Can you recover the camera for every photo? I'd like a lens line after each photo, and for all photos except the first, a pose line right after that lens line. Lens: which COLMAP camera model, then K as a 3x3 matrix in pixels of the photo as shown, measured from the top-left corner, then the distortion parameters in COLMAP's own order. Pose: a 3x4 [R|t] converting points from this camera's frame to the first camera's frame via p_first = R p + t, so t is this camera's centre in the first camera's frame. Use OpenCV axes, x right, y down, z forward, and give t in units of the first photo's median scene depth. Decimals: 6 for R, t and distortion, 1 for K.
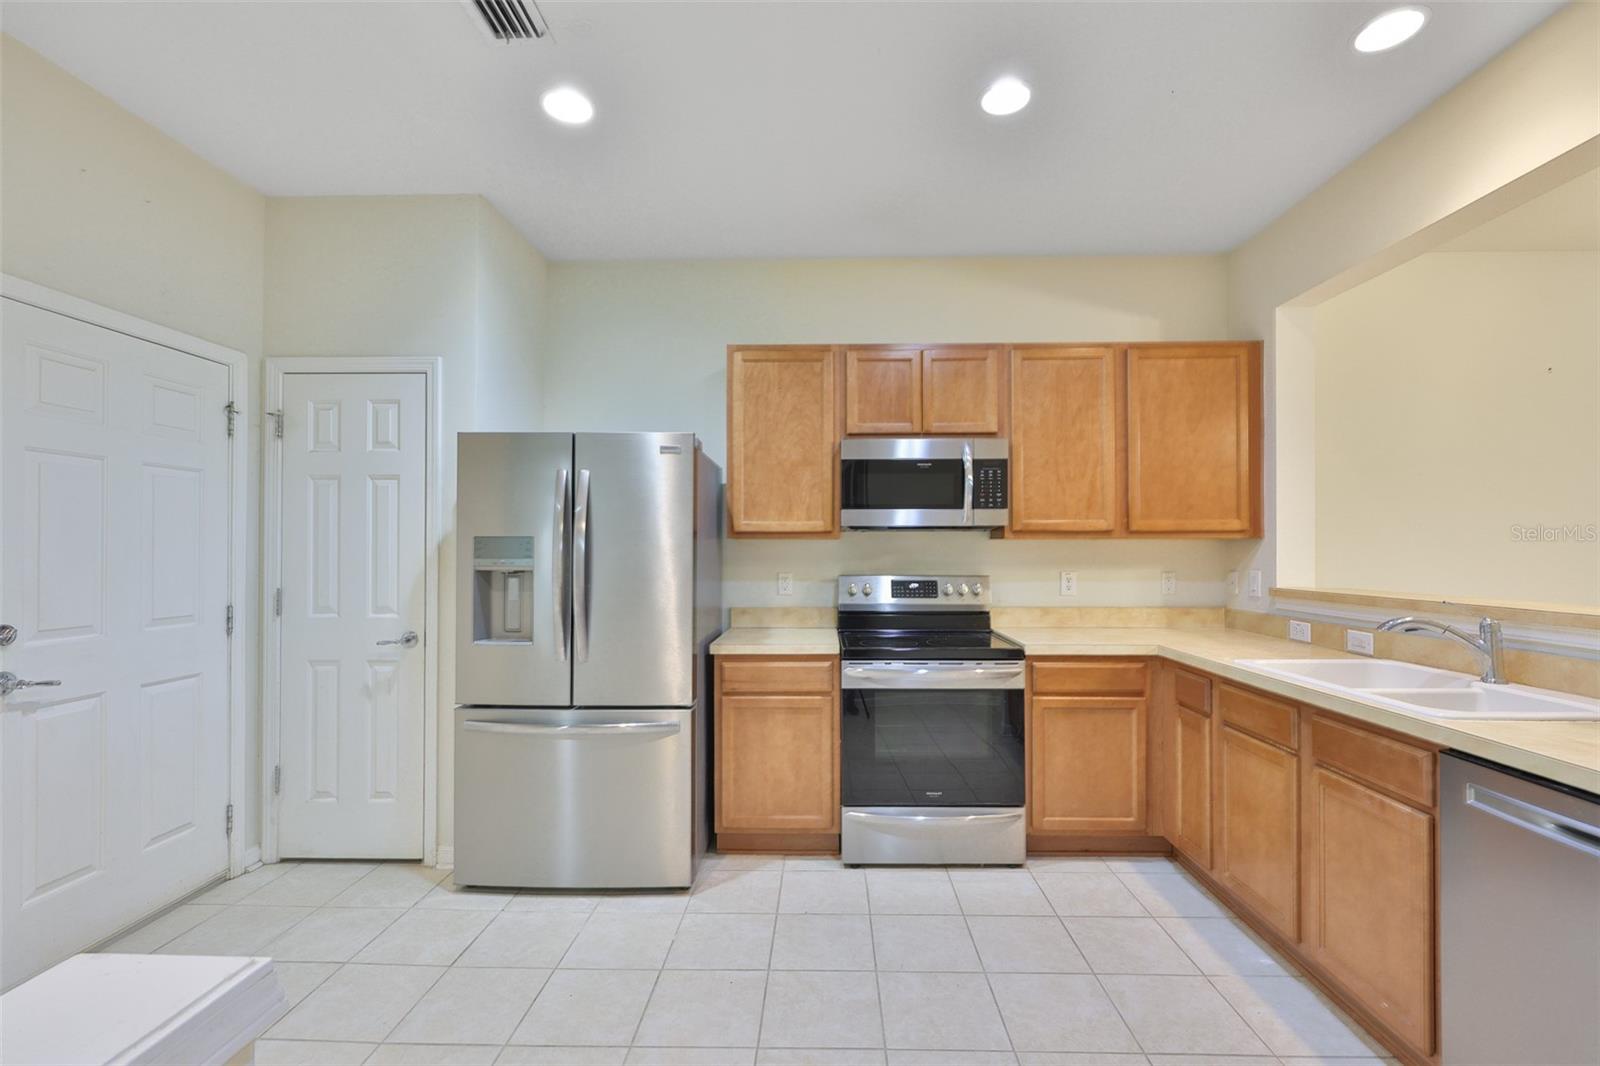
lens RADIAL K [[669.7, 0, 836.6], [0, 669.7, 542.1], [0, 0, 1]] dist [-0.001334, 0.000275]
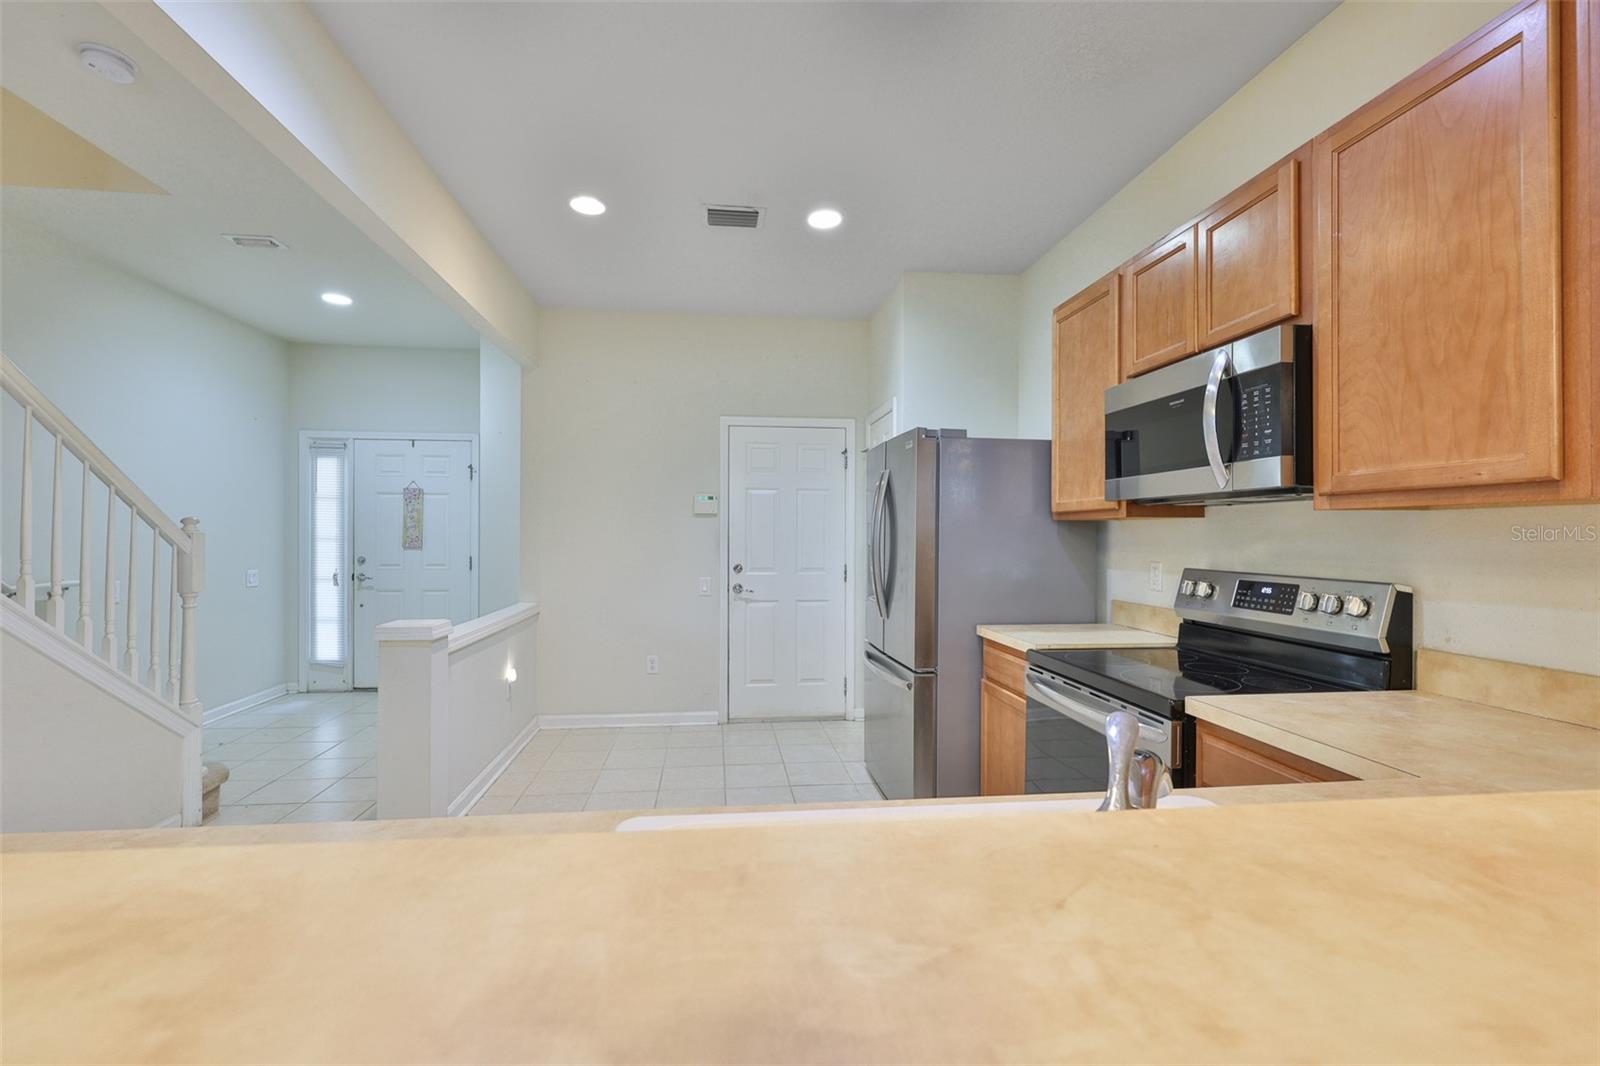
lens RADIAL K [[676.7, 0, 800.0], [0, 676.7, 533.0], [0, 0, 1]] dist [-0.003088, -0.000441]
pose [[0.152567, -0.001623, -0.988292, 0.748090], [0.007954, 0.999968, -0.000414, 0.010389], [0.988261, -0.007798, 0.152575, 0.545158]]
